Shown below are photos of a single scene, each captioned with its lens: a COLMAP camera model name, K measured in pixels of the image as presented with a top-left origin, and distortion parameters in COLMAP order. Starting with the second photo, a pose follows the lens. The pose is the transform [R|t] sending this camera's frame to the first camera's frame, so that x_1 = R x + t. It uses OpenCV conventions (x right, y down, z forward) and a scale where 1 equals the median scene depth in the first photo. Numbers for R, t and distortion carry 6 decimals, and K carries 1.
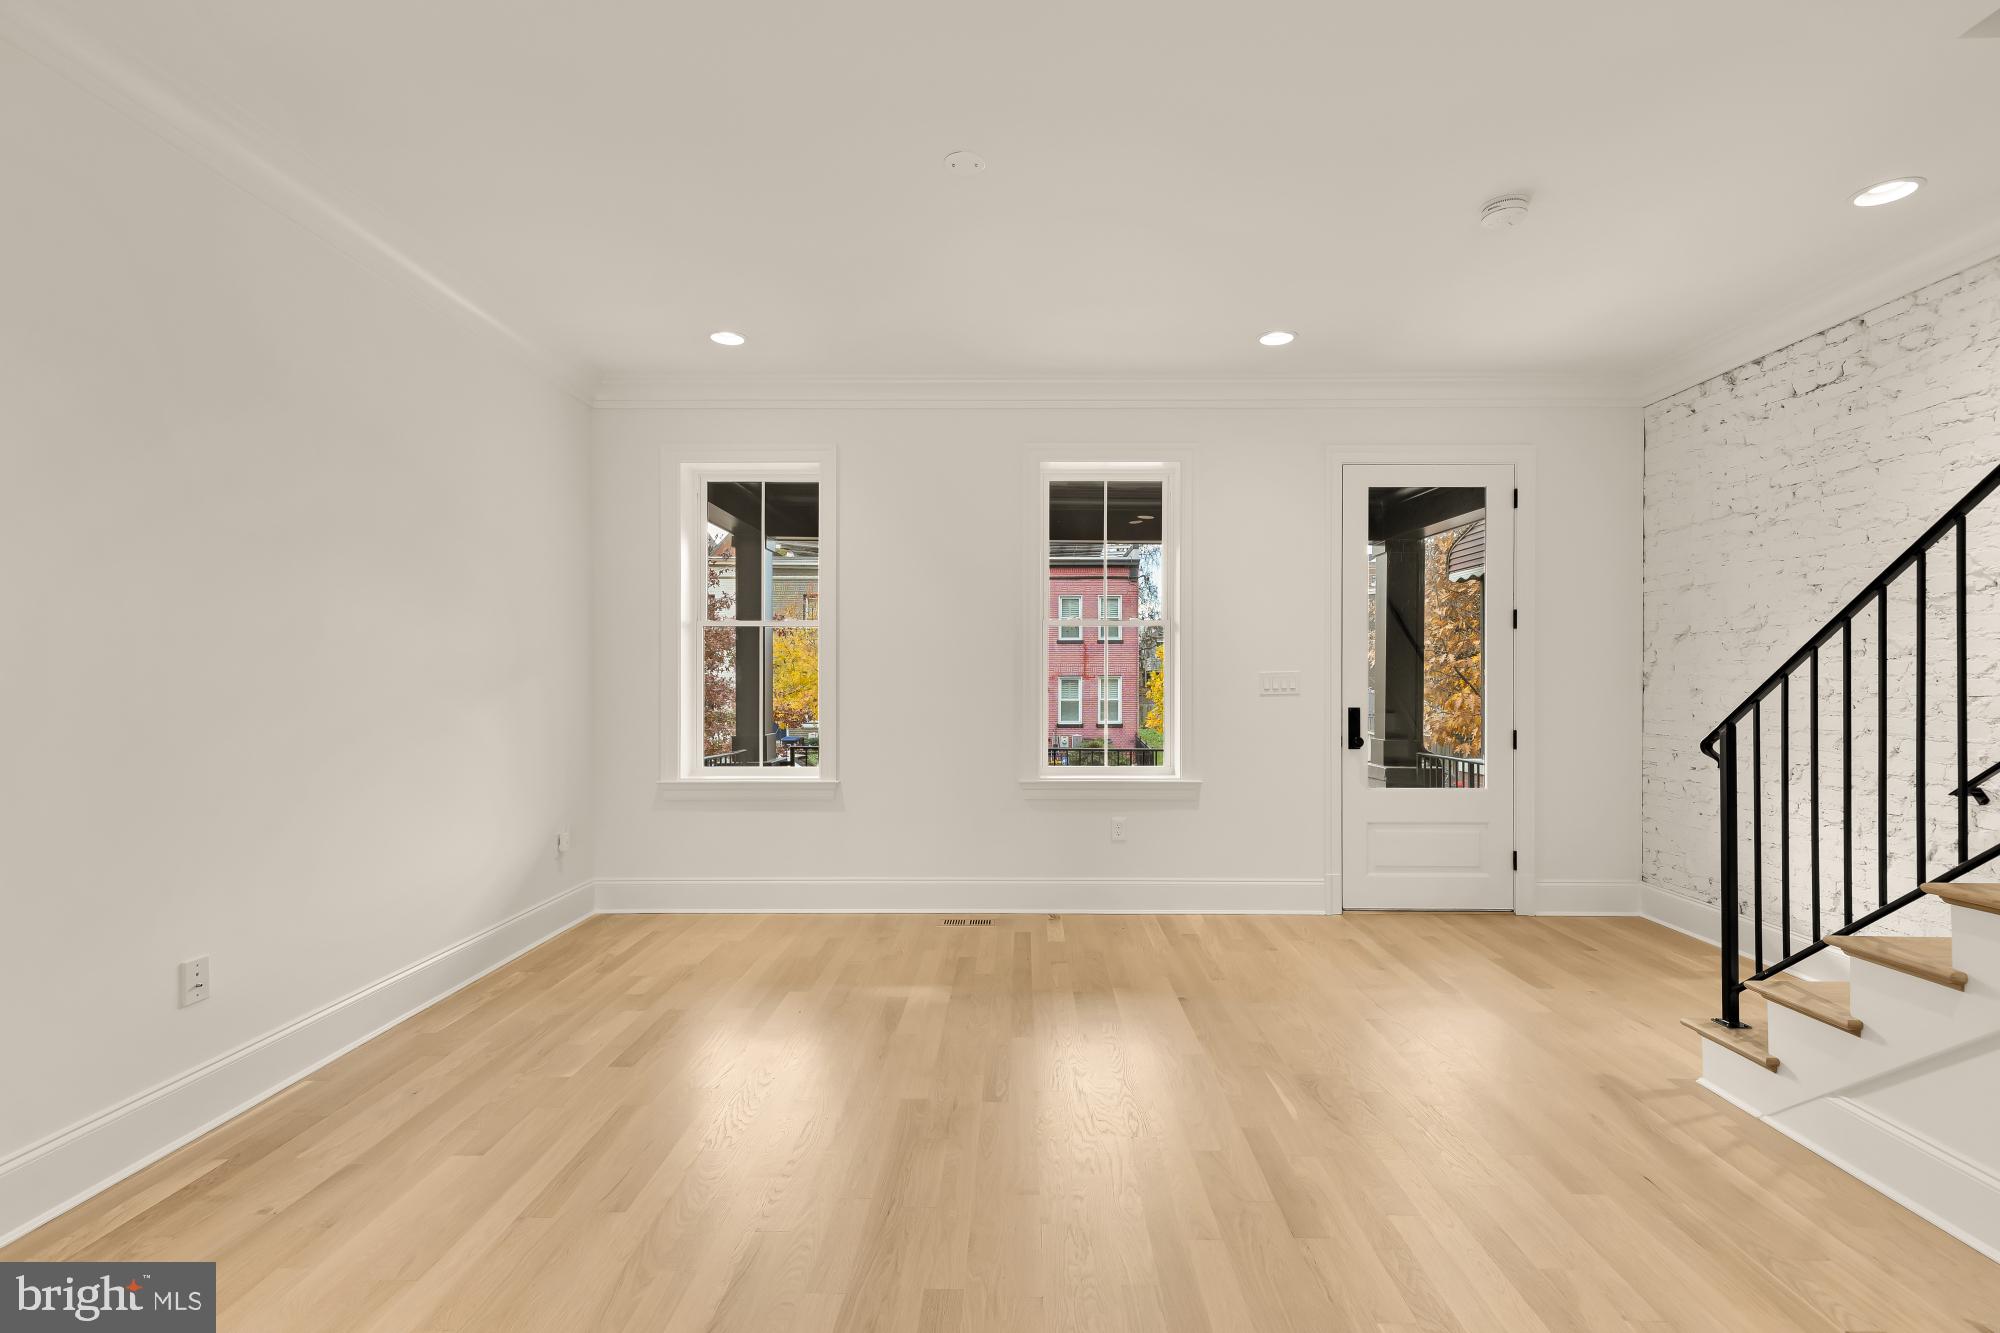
lens RADIAL K [[907.1, 0, 1013.8], [0, 907.1, 676.4], [0, 0, 1]] dist [0.010707, -0.003173]
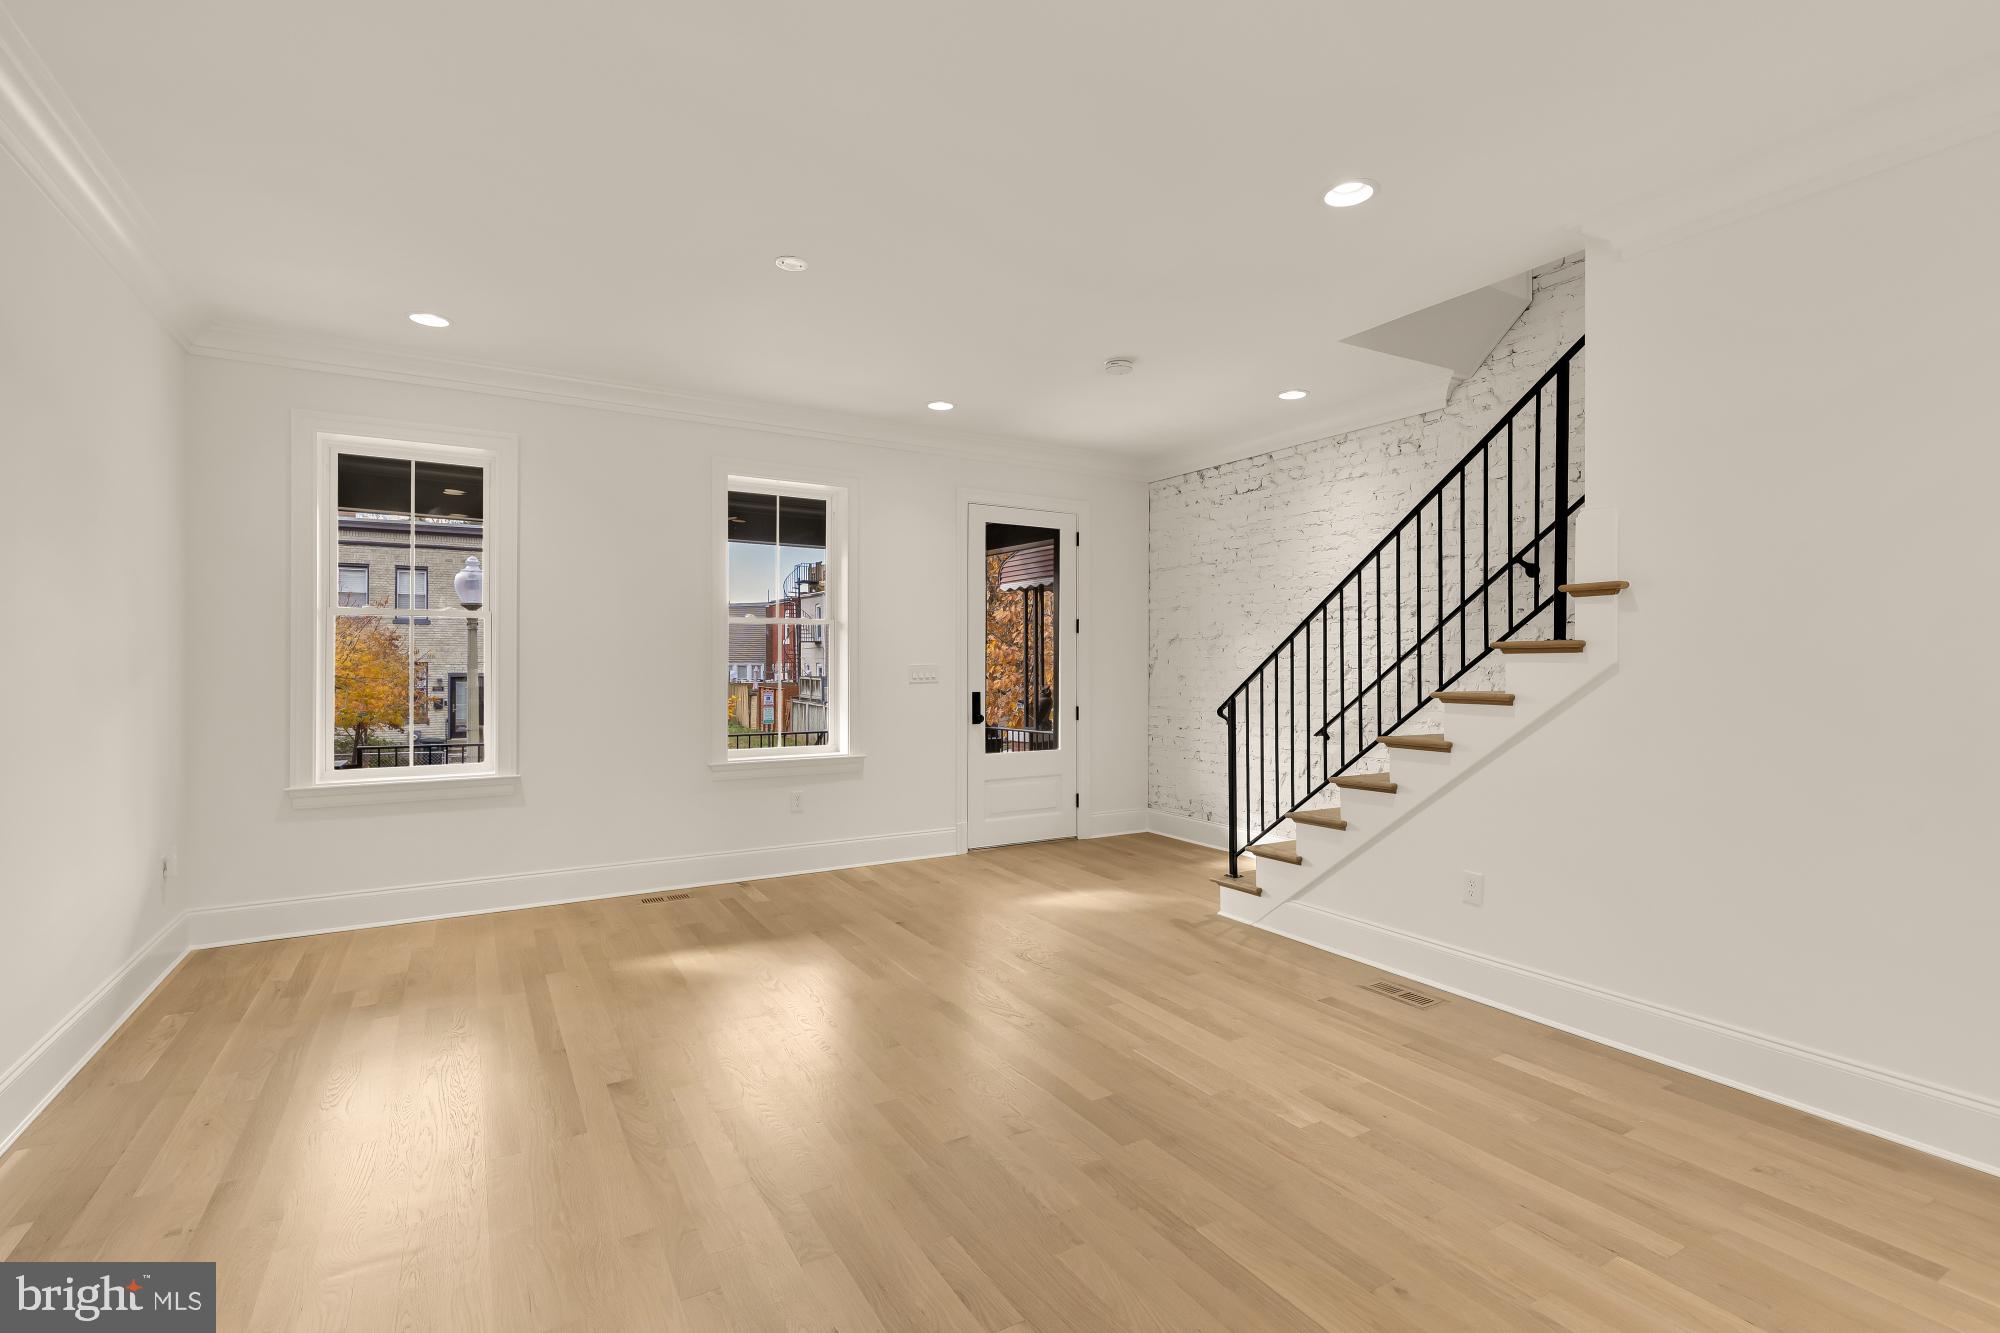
lens RADIAL K [[907.1, 0, 1015.9], [0, 907.1, 656.8], [0, 0, 1]] dist [0.010707, -0.003173]
pose [[0.852151, 0.003604, 0.523284, -0.279215], [-0.000660, 0.999983, -0.005812, -0.009013], [-0.523296, 0.004608, 0.852139, -0.141591]]
